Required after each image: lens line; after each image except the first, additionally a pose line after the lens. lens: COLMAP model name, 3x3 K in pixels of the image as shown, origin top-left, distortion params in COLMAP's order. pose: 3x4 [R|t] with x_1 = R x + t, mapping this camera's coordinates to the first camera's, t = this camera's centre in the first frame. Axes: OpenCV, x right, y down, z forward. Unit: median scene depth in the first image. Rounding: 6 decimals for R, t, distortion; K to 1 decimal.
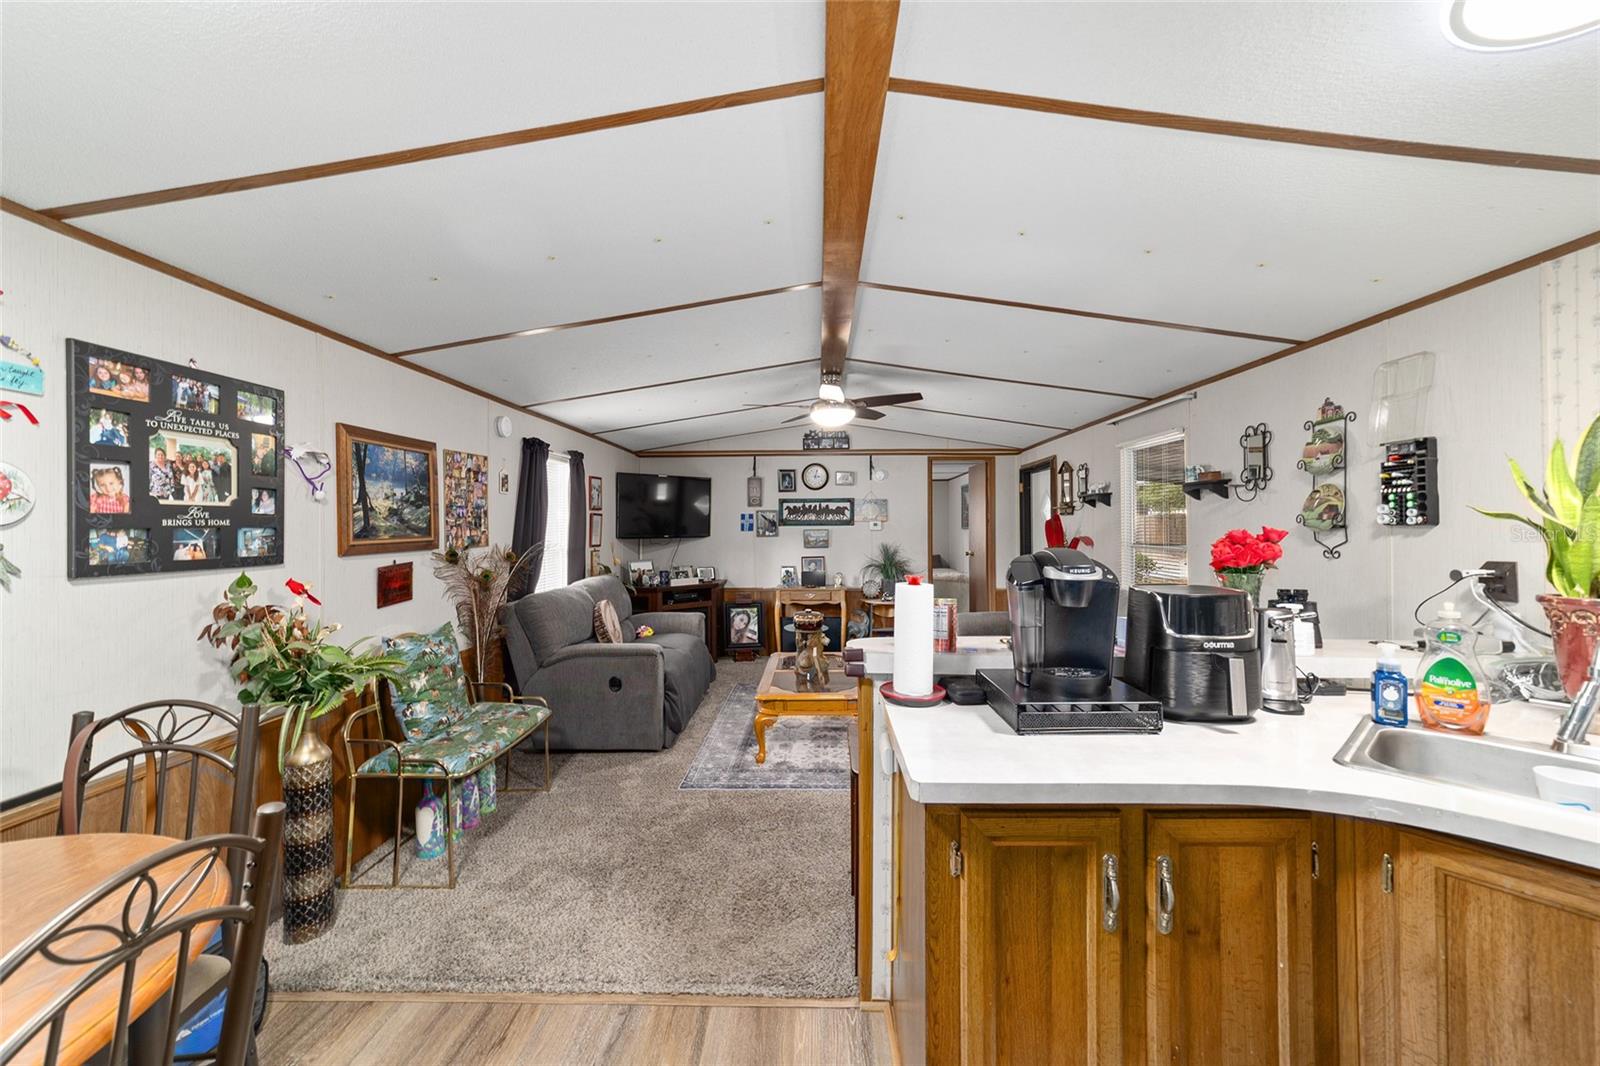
lens RADIAL K [[616.5, 0, 799.9], [0, 616.5, 526.0], [0, 0, 1]] dist [-0.020720, 0.007847]
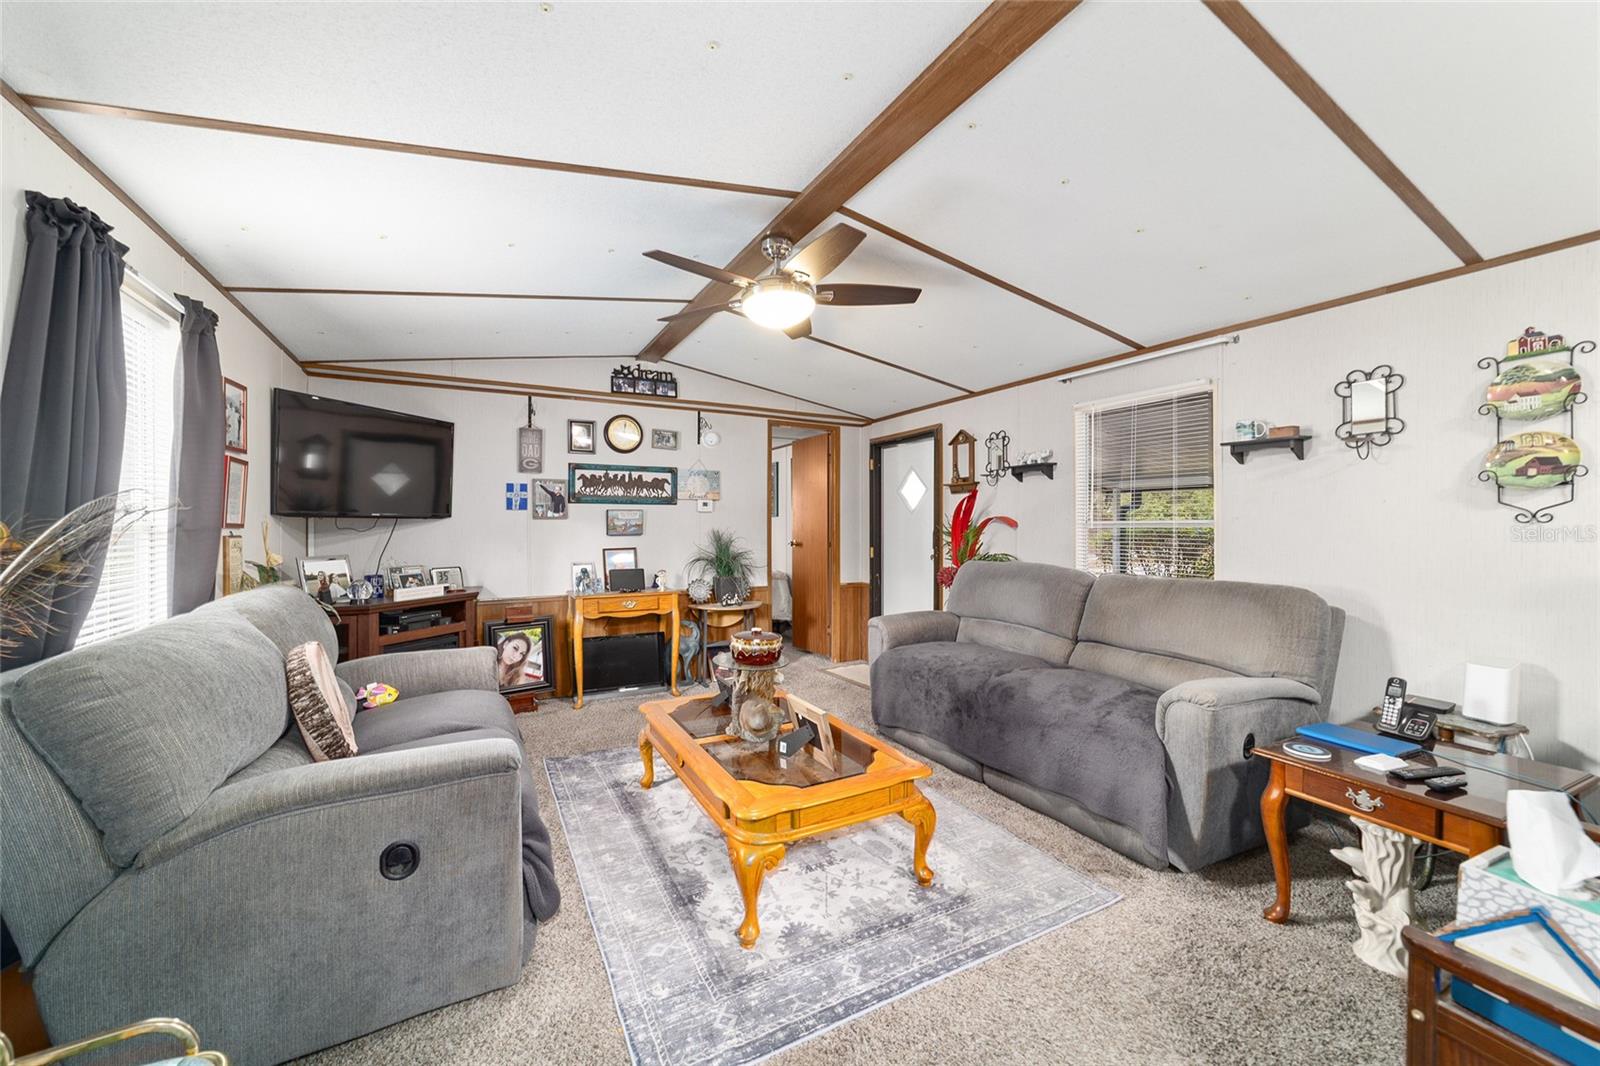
lens RADIAL K [[613.9, 0, 796.8], [0, 613.9, 529.2], [0, 0, 1]] dist [-0.018750, 0.008298]
pose [[0.867311, 0.003558, 0.497755, -0.279190], [-0.006017, 0.999976, 0.003336, 0.045585], [-0.497731, -0.005888, 0.867312, 0.551200]]
